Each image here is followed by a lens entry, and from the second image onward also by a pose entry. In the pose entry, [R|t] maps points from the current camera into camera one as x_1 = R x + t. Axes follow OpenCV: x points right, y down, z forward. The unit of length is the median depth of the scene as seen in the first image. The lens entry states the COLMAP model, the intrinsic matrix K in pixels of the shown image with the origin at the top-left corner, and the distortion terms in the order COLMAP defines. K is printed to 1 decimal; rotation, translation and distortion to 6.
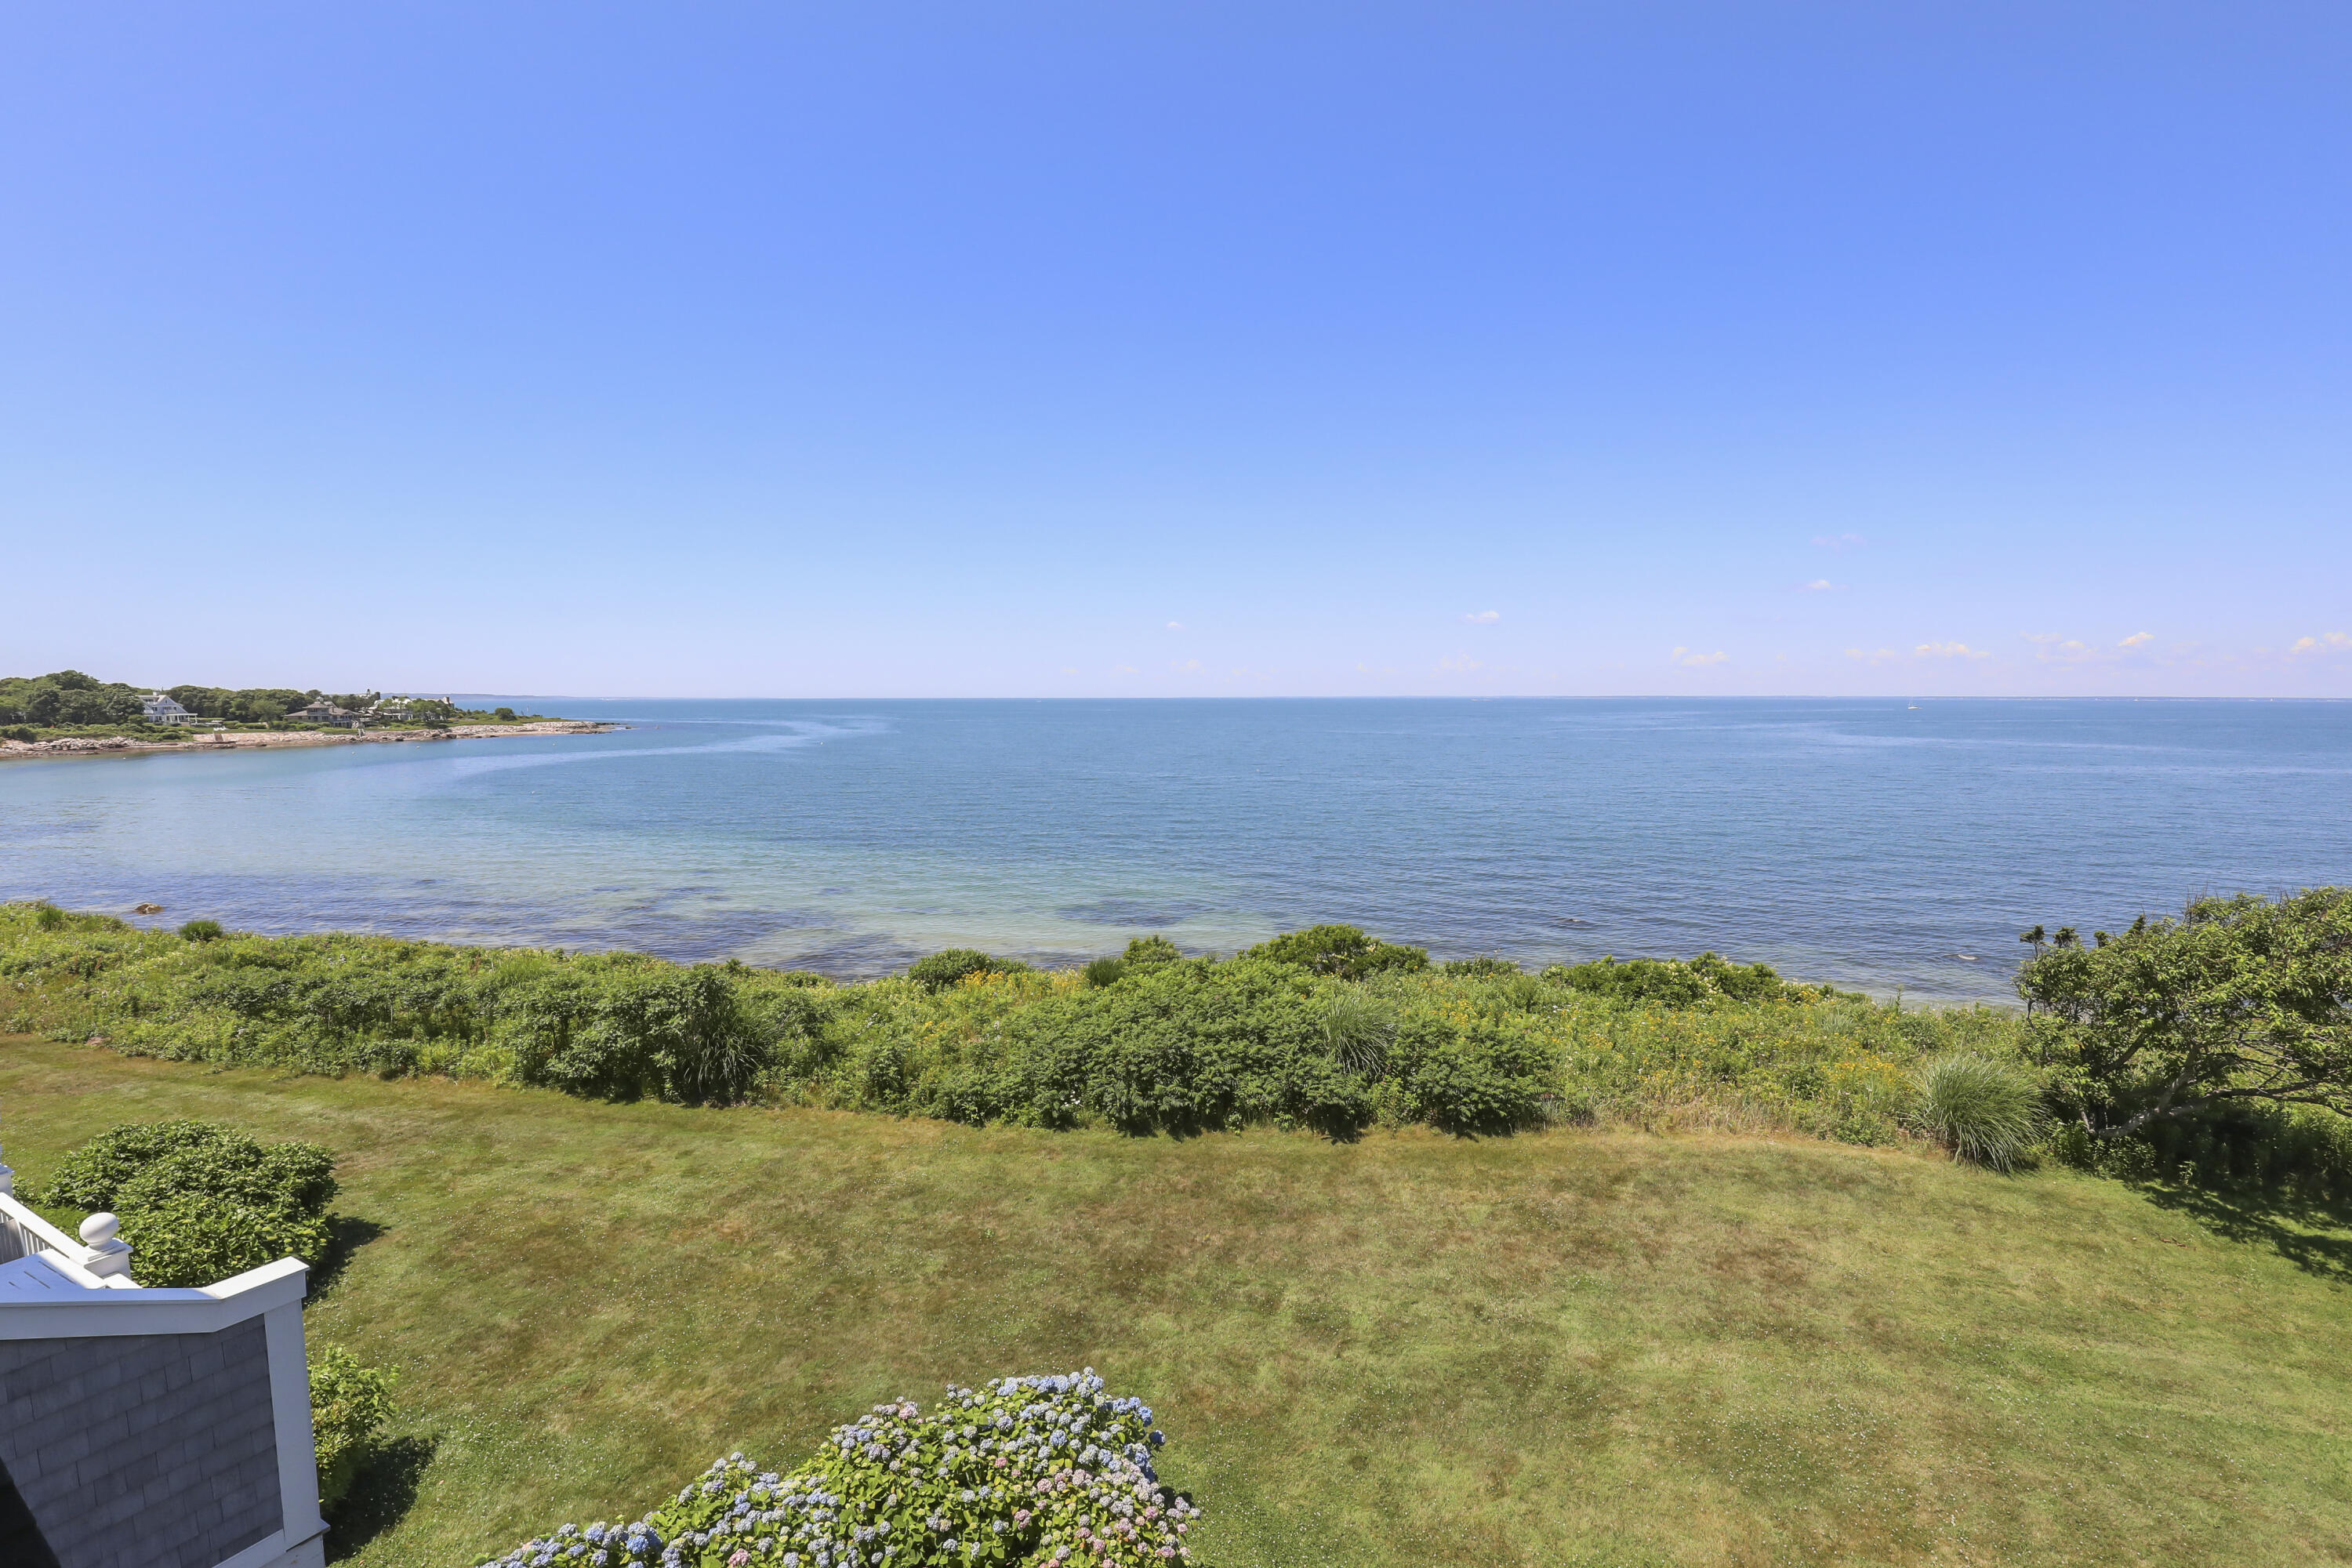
lens RADIAL K [[1074.1, 0, 1181.6], [0, 1074.1, 802.4], [0, 0, 1]] dist [0.002011, -0.000384]
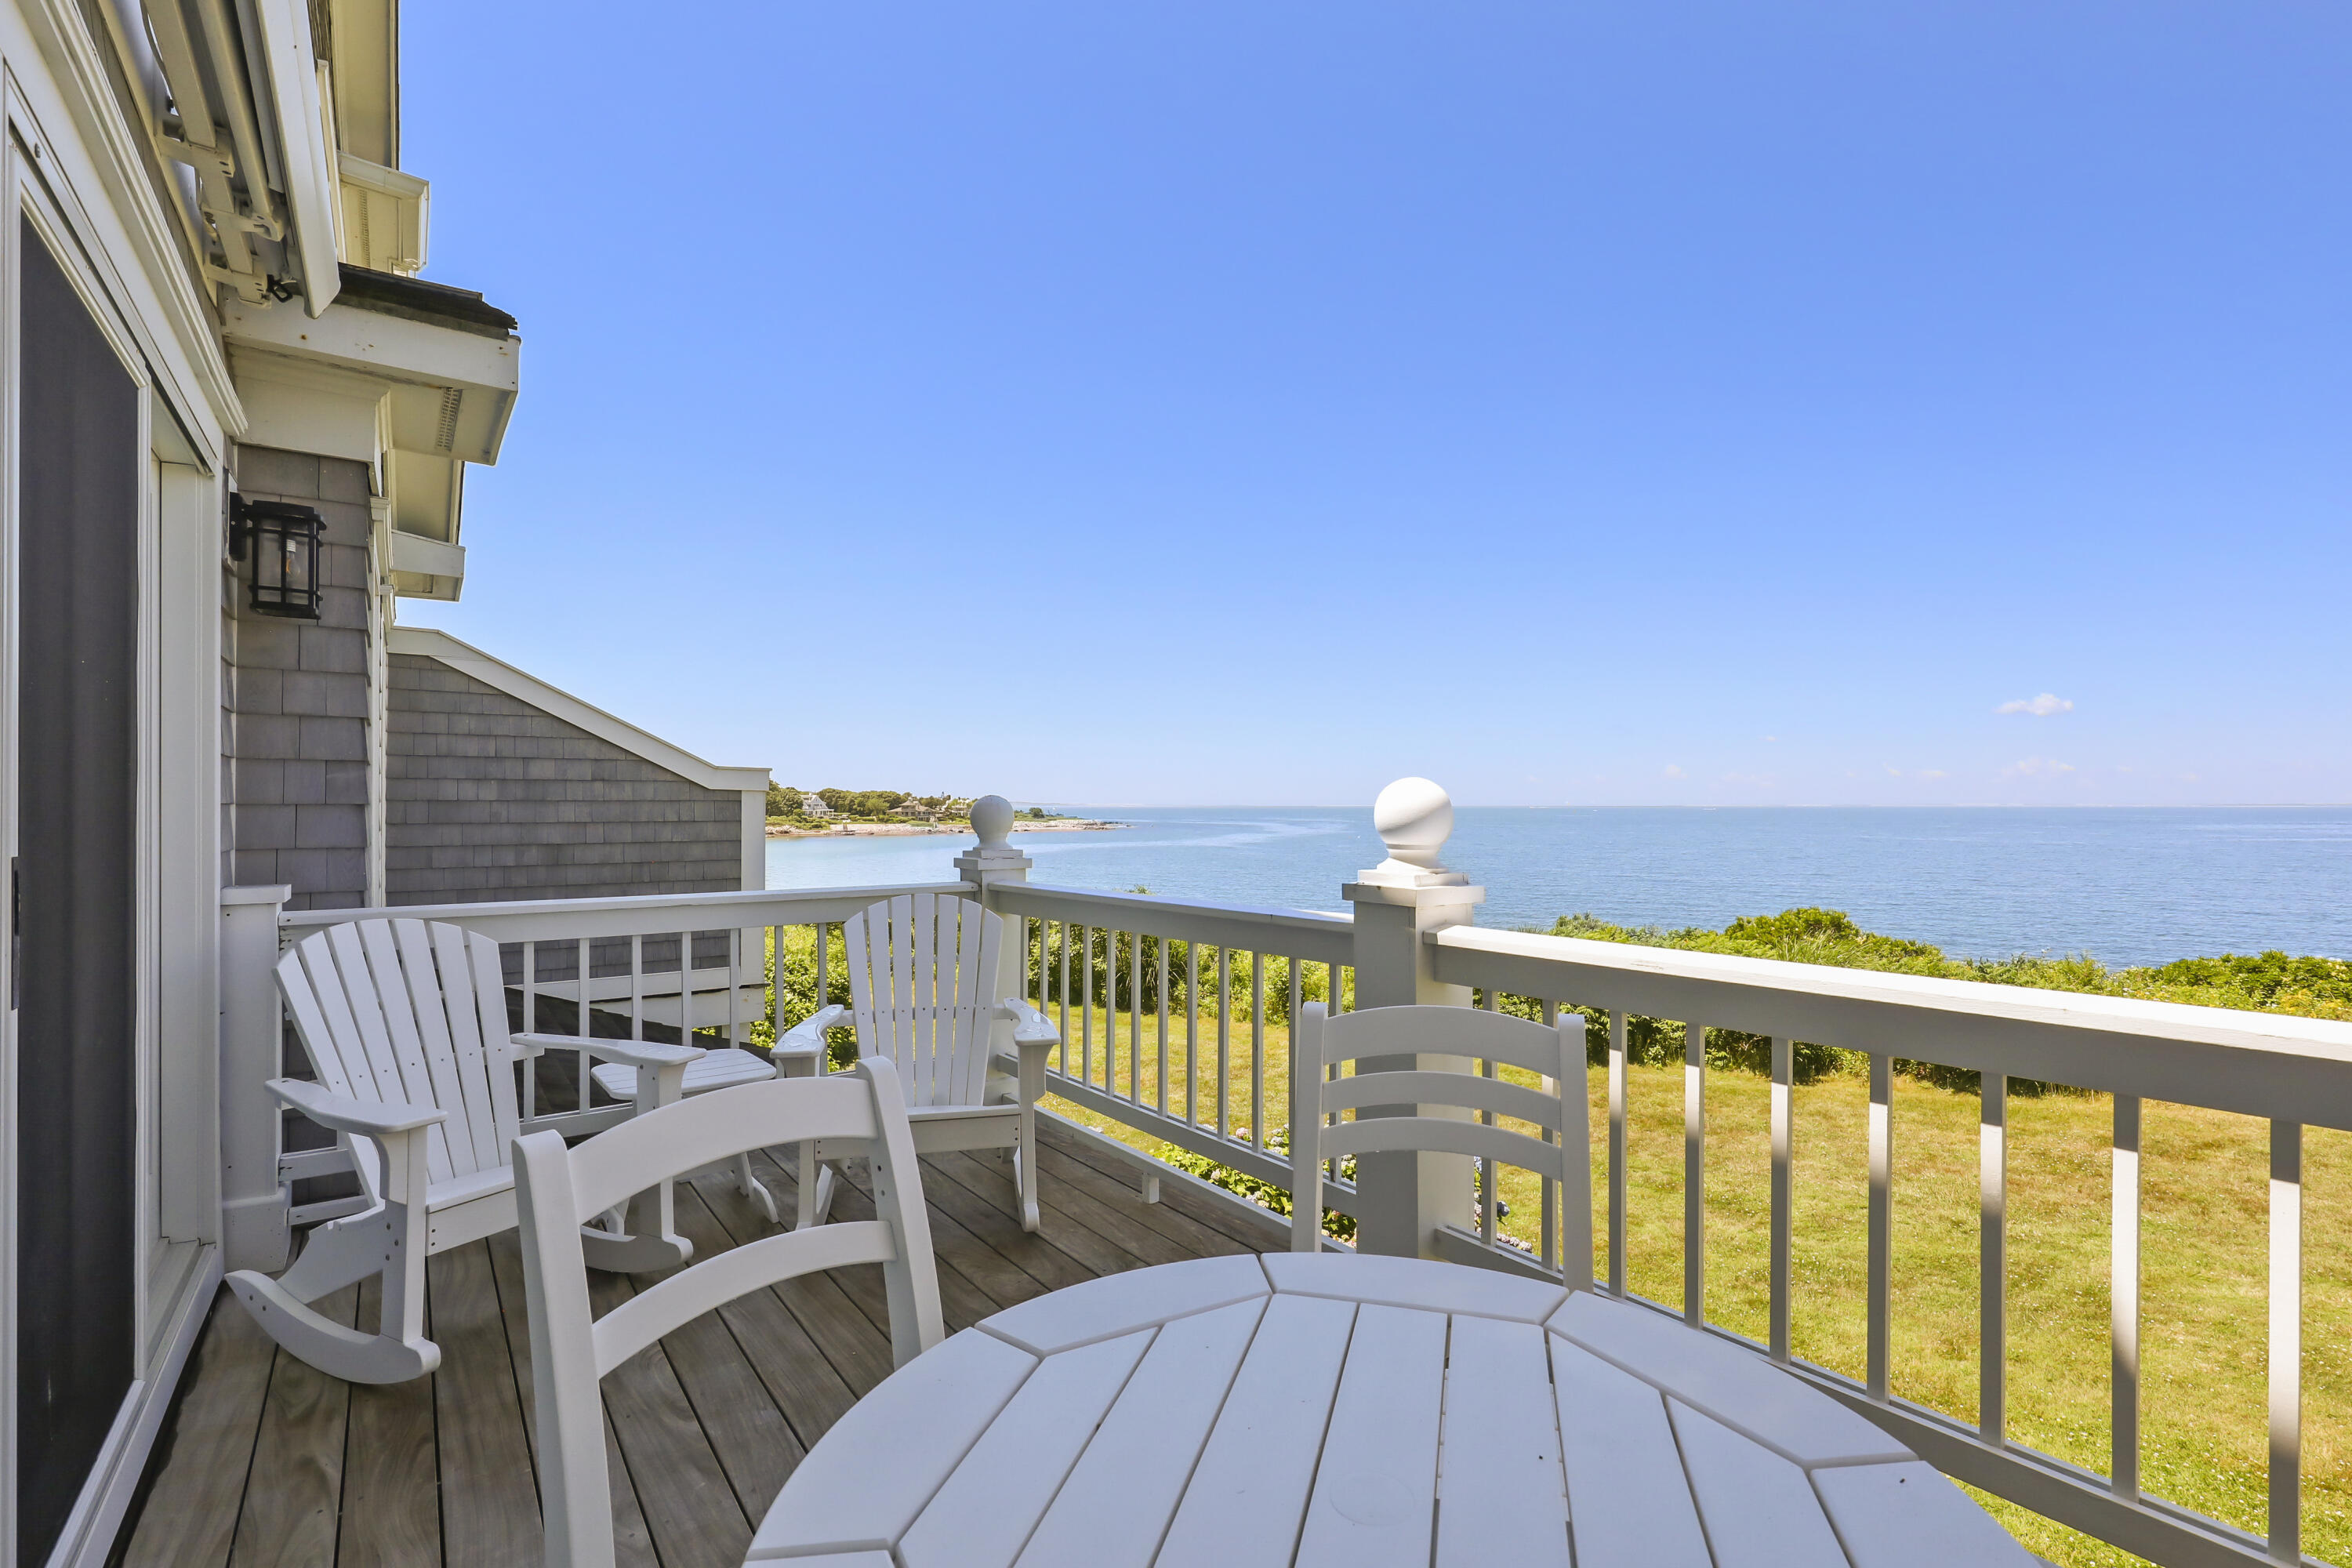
lens RADIAL K [[1074.1, 0, 1181.6], [0, 1074.1, 802.4], [0, 0, 1]] dist [0.002011, -0.000384]
pose [[0.908721, -0.003879, -0.417387, 0.061024], [-0.044084, 0.993472, -0.105212, 0.188355], [0.415070, 0.114009, 0.902618, 0.008882]]
